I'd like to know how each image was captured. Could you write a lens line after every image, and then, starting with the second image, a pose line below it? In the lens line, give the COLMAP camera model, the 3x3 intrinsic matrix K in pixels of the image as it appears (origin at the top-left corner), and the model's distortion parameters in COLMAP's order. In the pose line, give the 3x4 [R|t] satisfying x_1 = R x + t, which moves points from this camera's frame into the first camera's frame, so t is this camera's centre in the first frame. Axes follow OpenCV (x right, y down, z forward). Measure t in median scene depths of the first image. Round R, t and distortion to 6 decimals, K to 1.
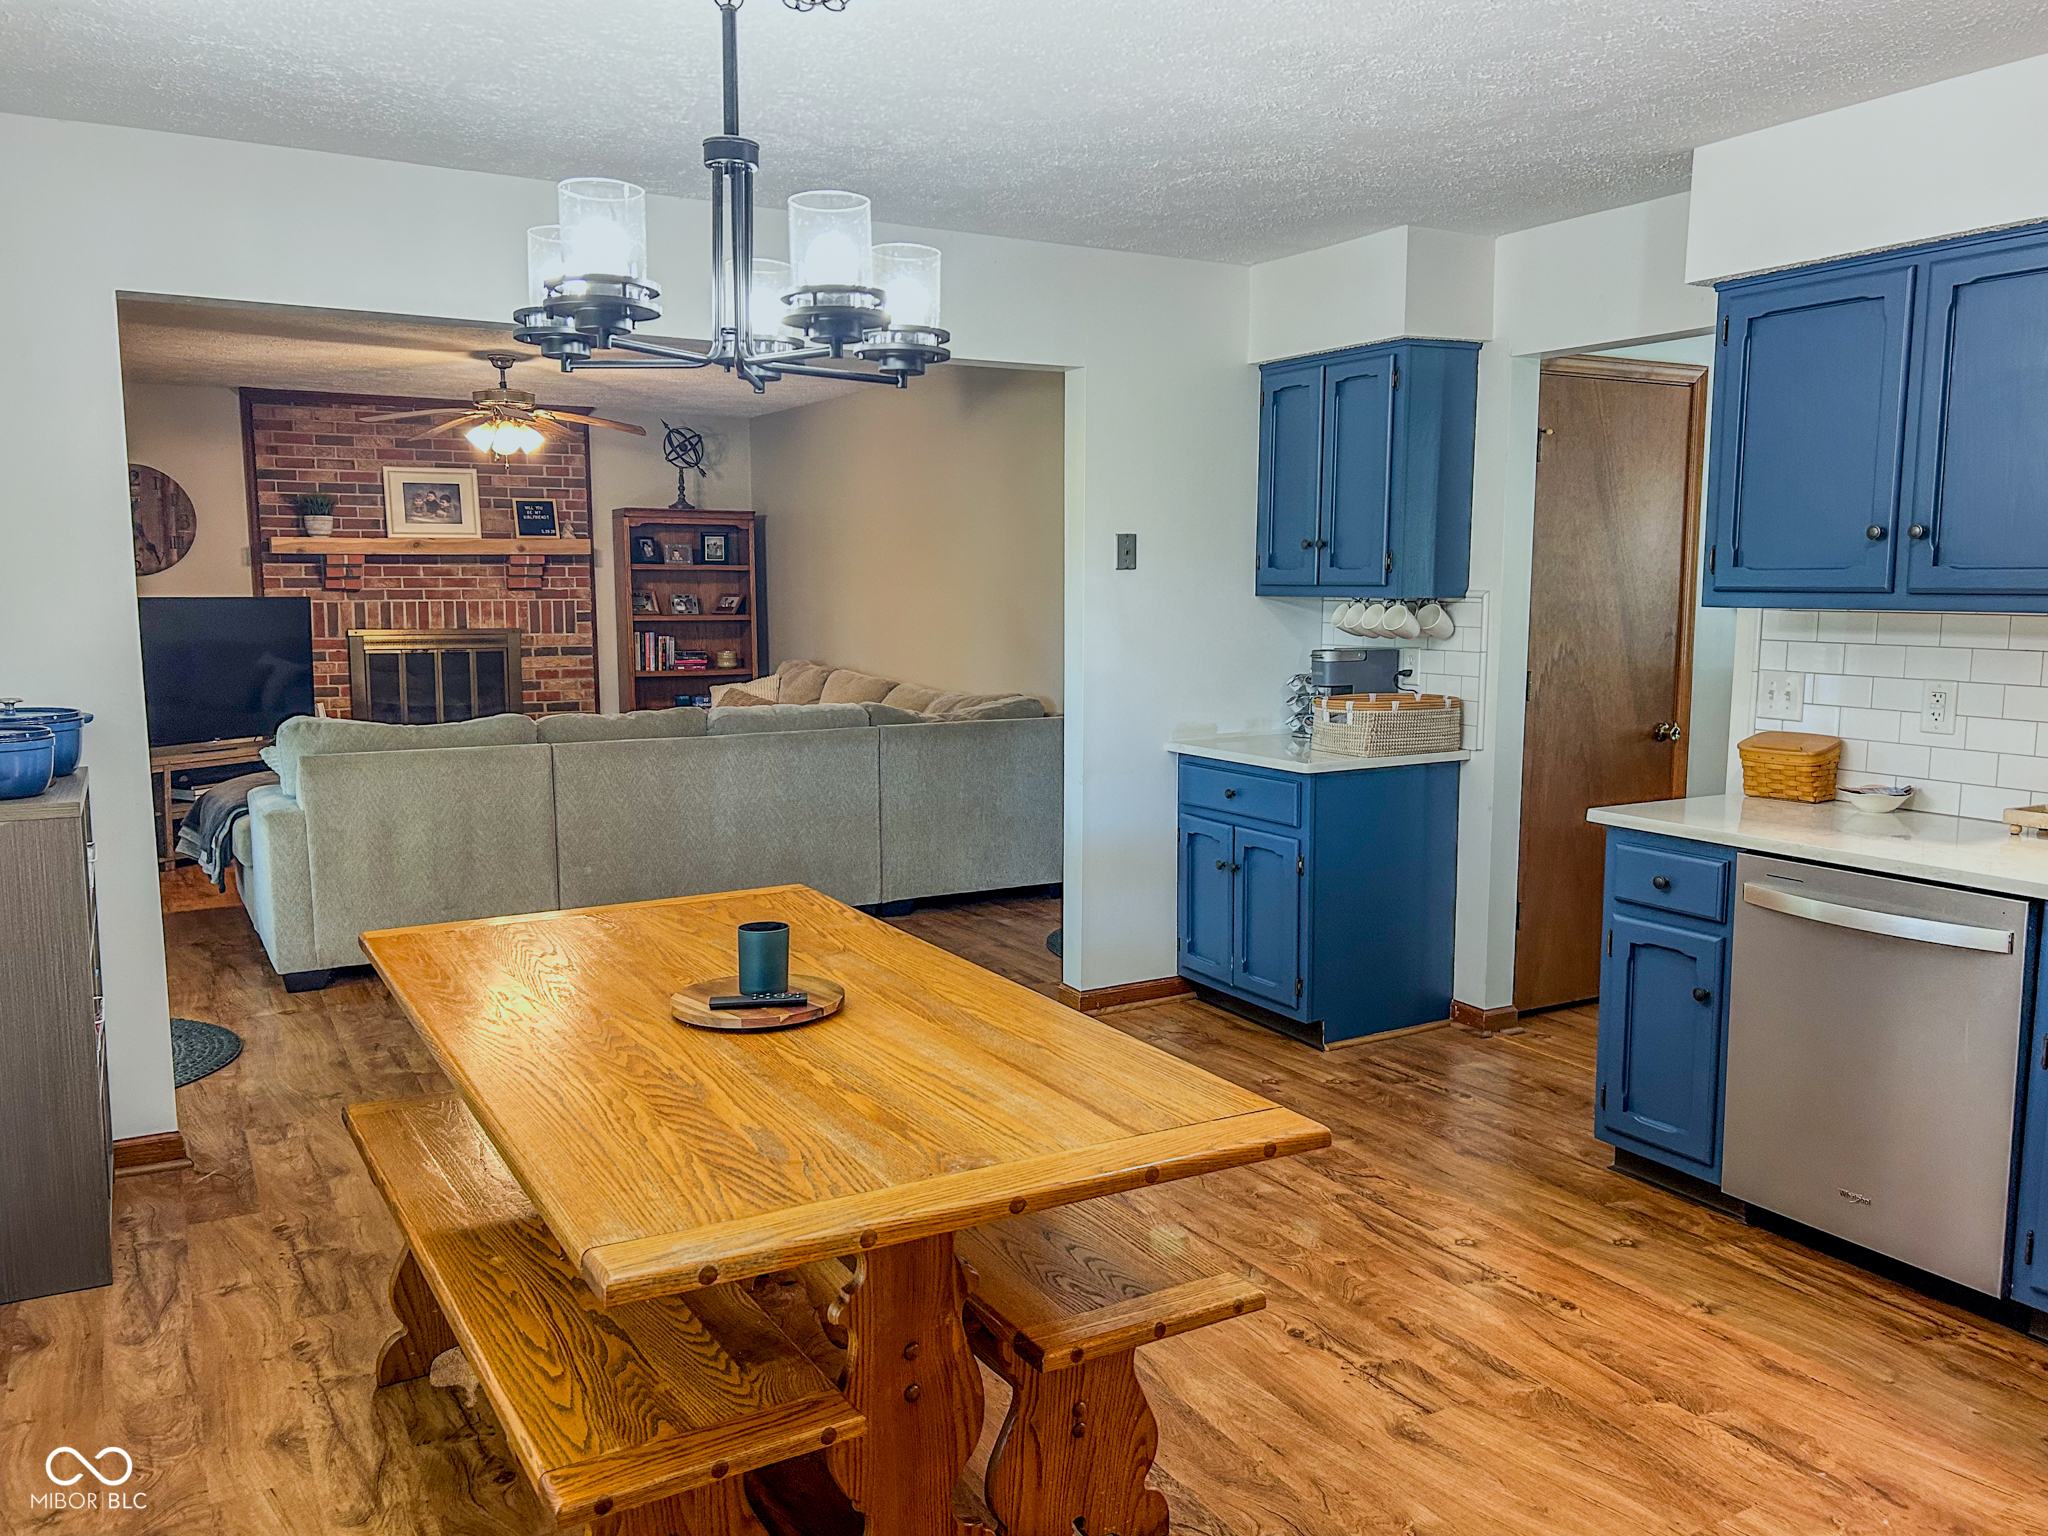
lens RADIAL K [[1530.0, 0, 1033.8], [0, 1530.0, 773.5], [0, 0, 1]] dist [0.075750, -0.098482]
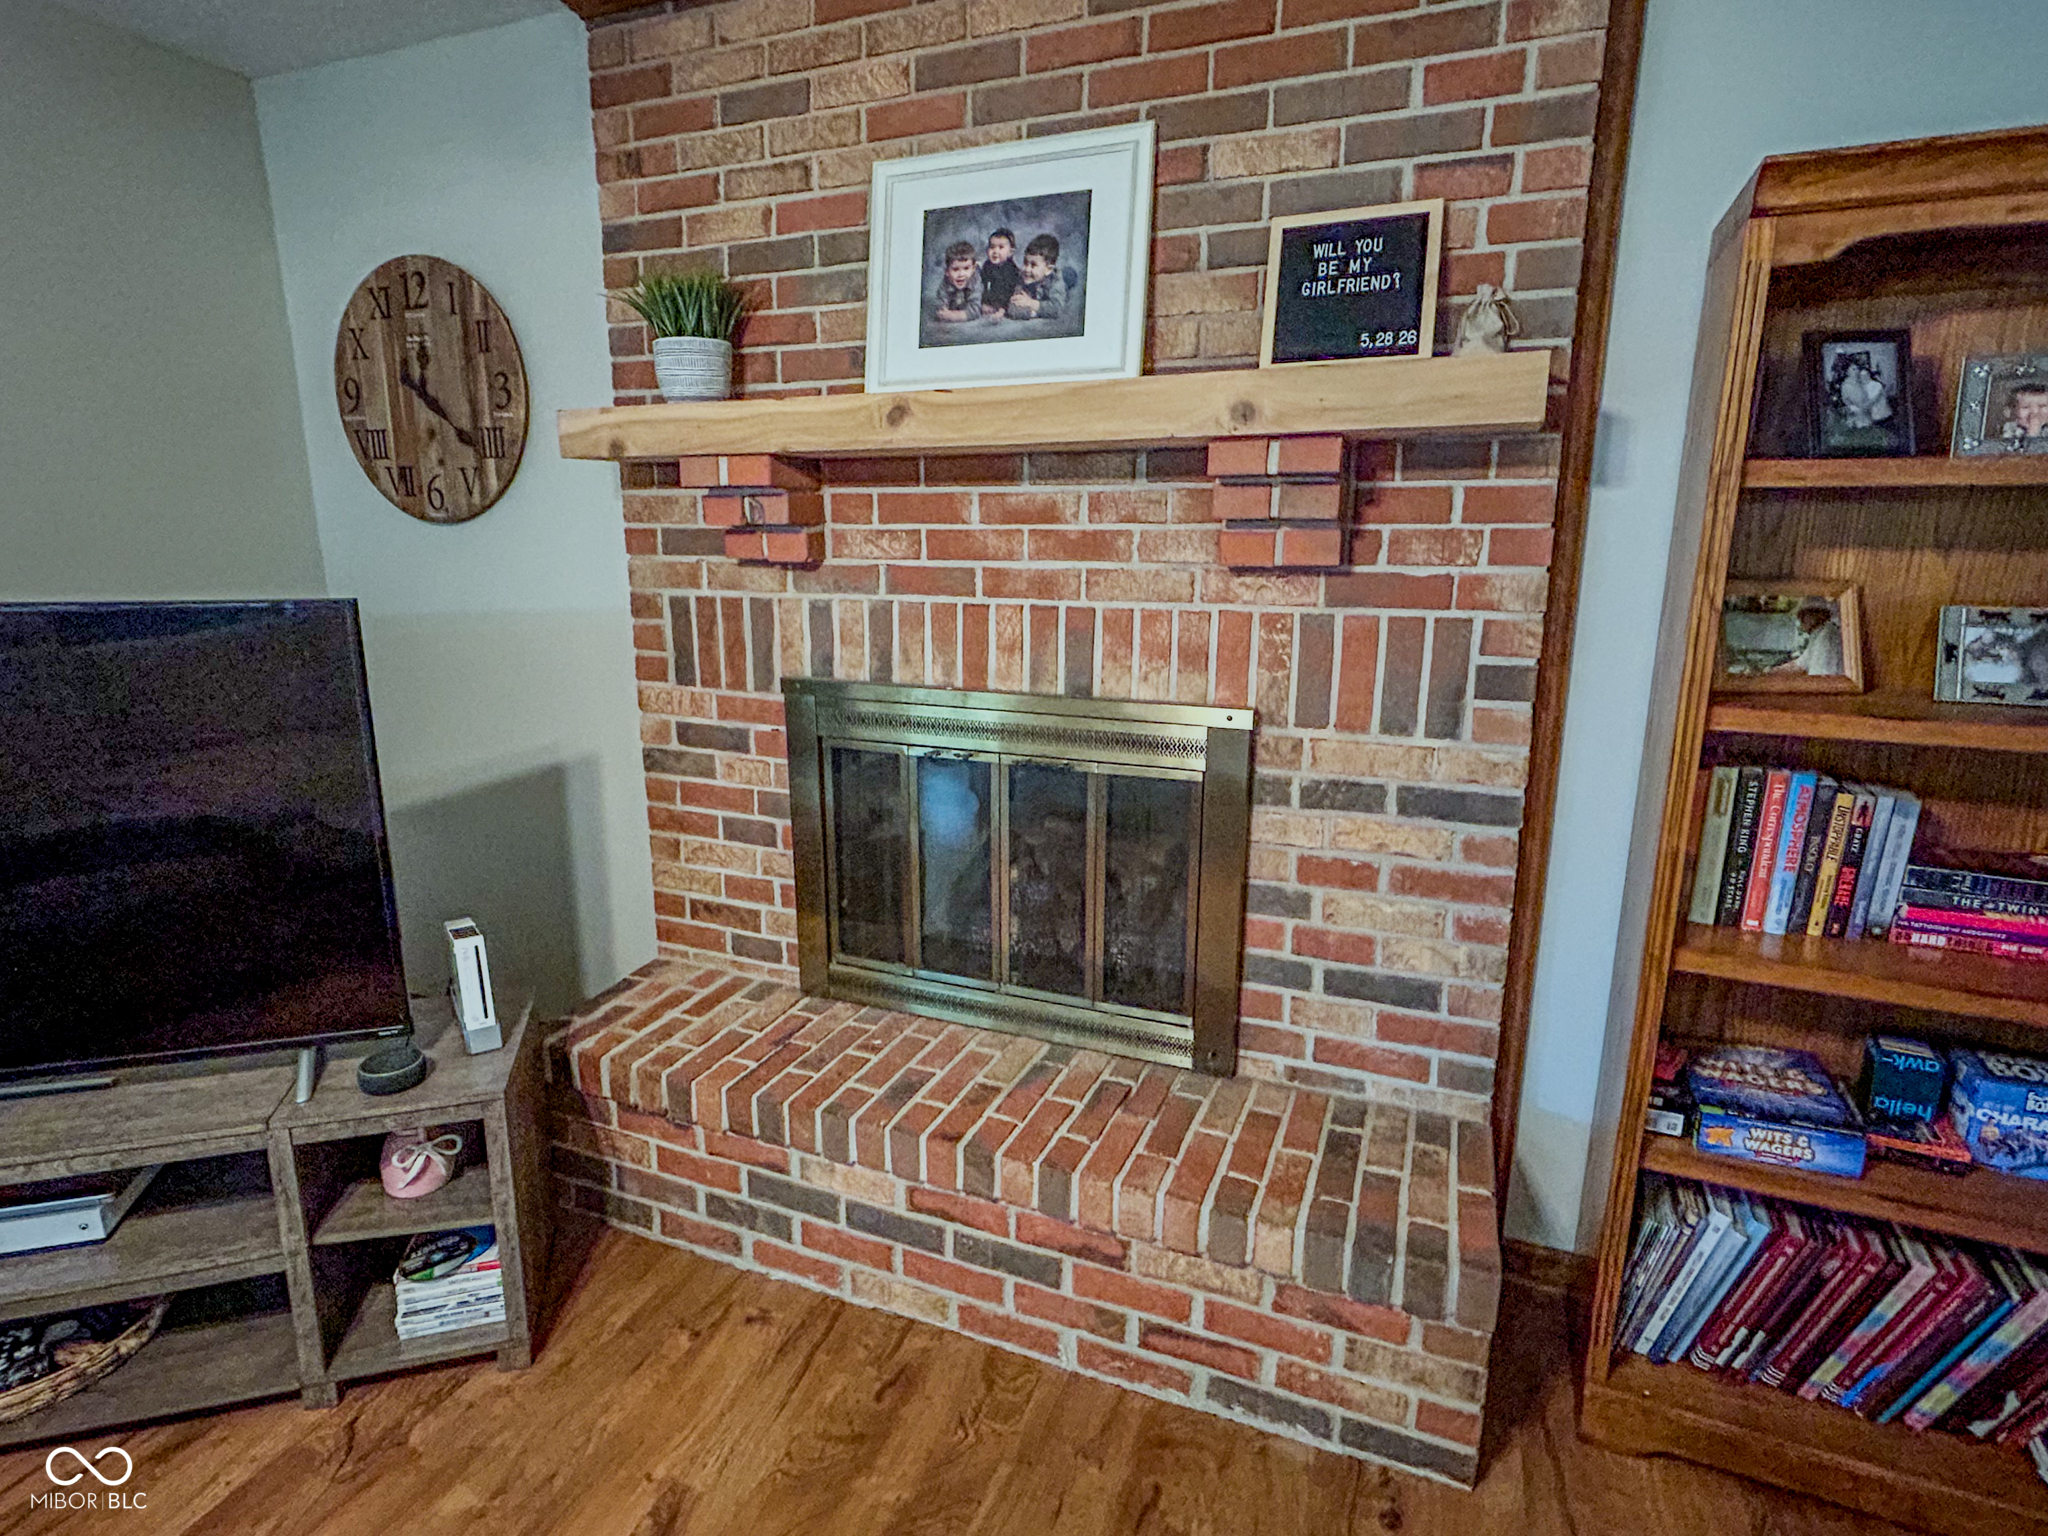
lens RADIAL K [[1056.6, 0, 1024.8], [0, 1056.6, 759.7], [0, 0, 1]] dist [-0.003368, 0.000007]
pose [[0.622748, 0.172992, -0.763059, -0.210406], [-0.099762, 0.984847, 0.141856, -0.108865], [0.776037, -0.012217, 0.630569, 0.847857]]
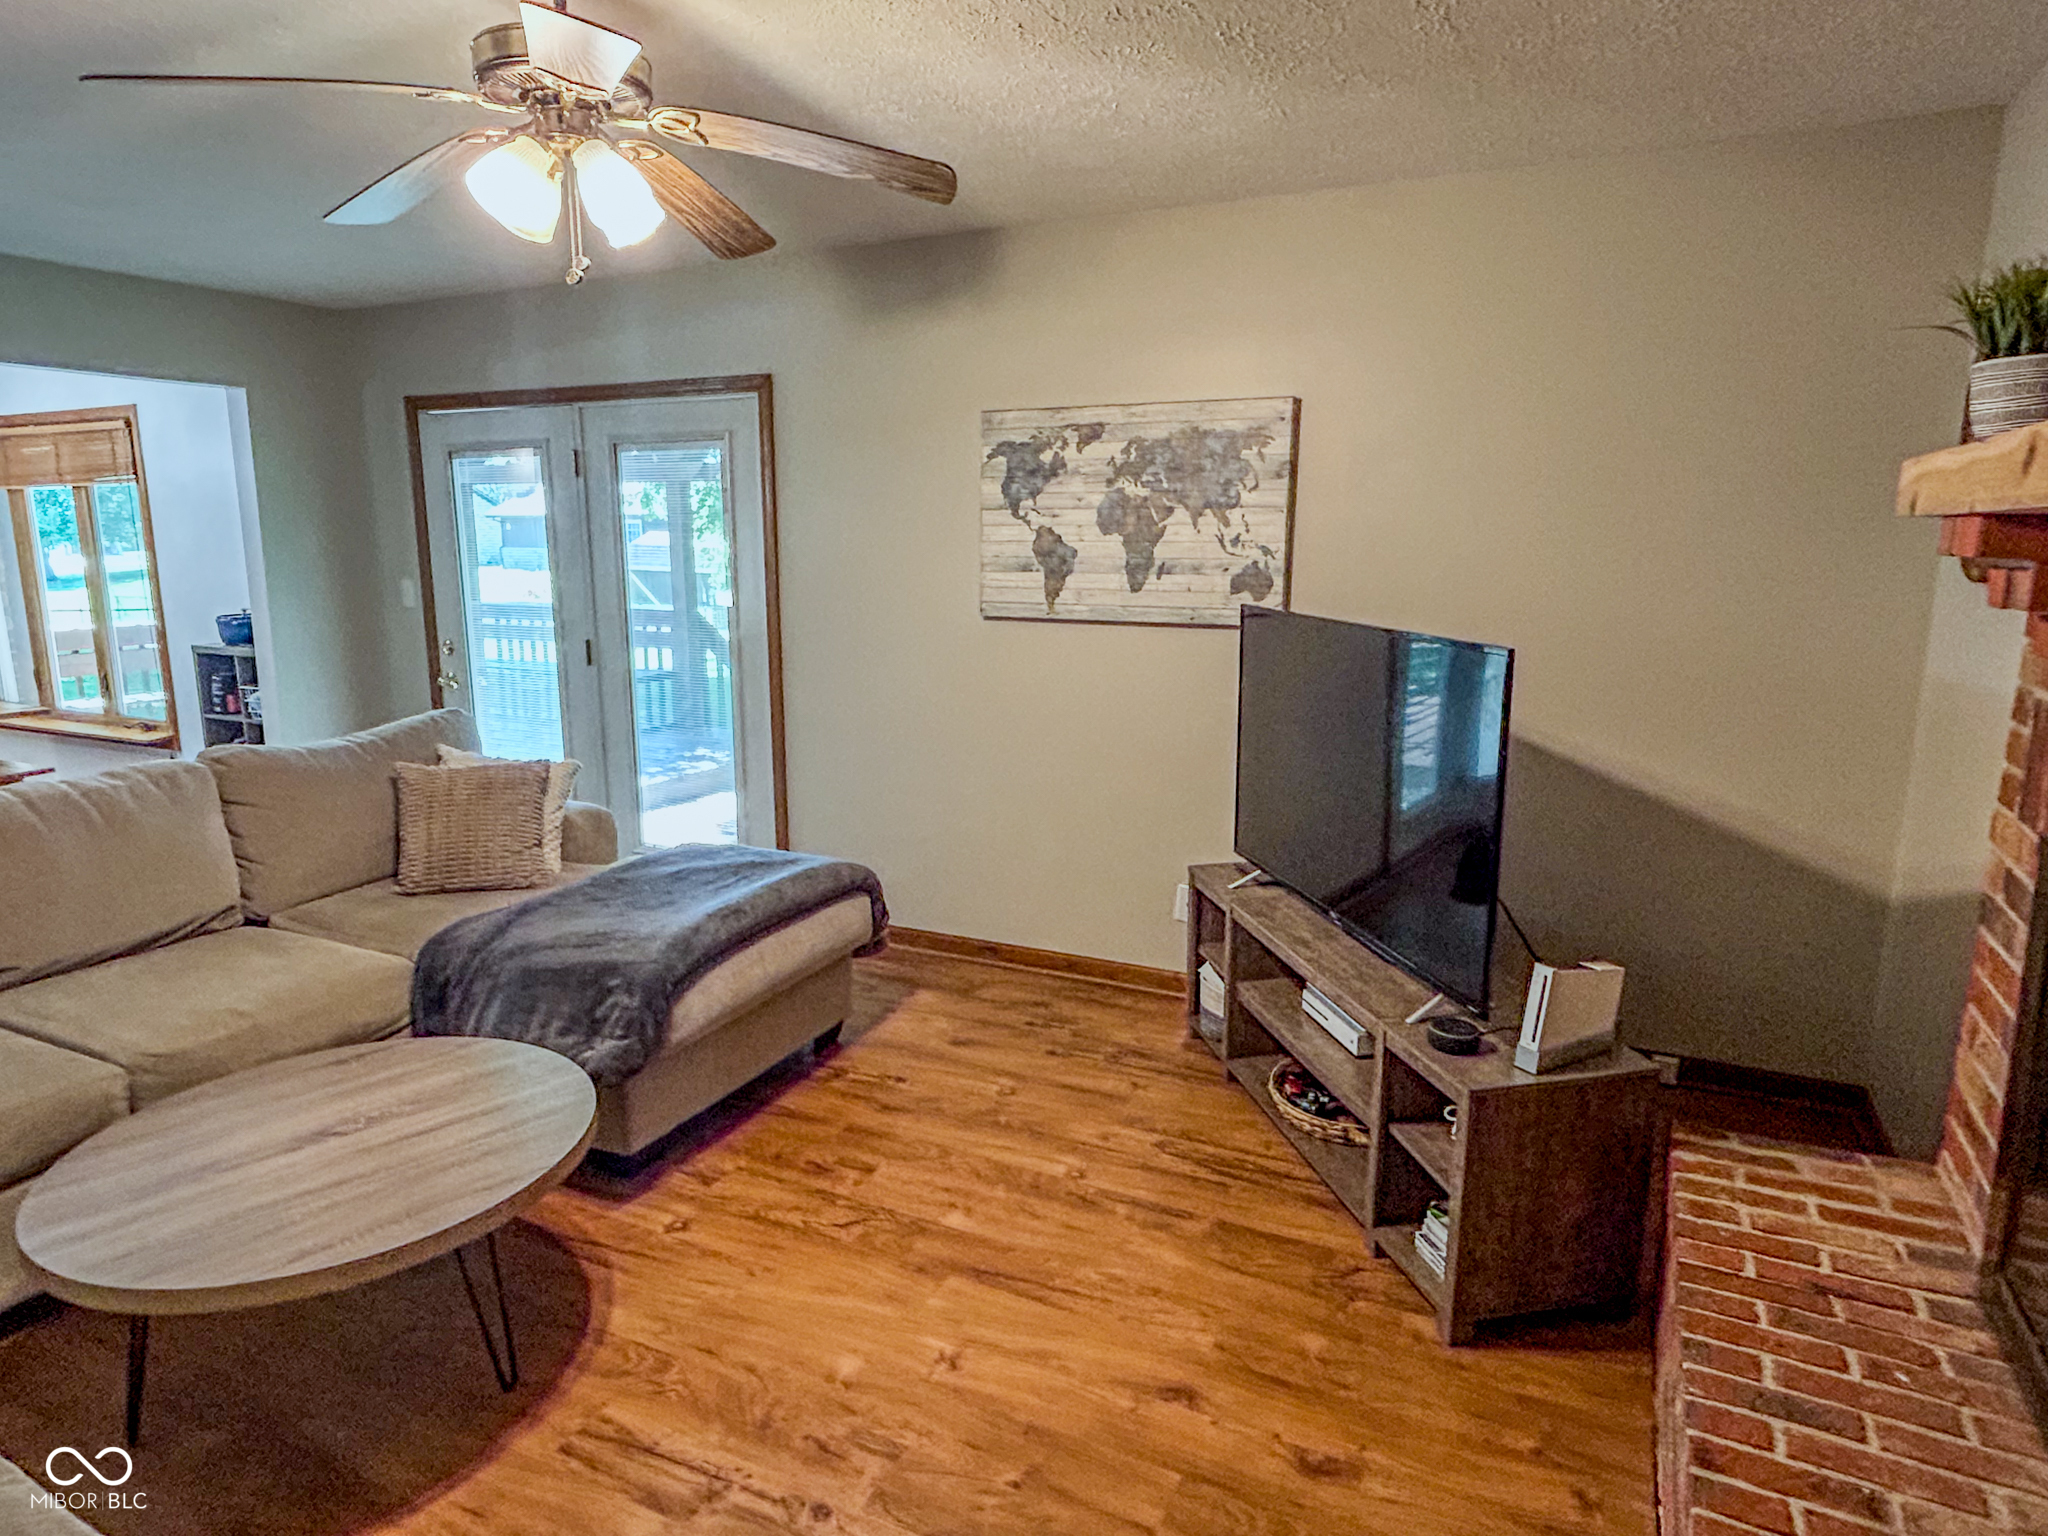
lens RADIAL K [[1202.8, 0, 1021.5], [0, 1202.8, 756.0], [0, 0, 1]] dist [0.002868, -0.000869]
pose [[-0.824440, 0.102691, -0.556555, -0.200698], [-0.073748, 0.955522, 0.285550, -0.140553], [0.561123, 0.276464, -0.780198, 1.011571]]
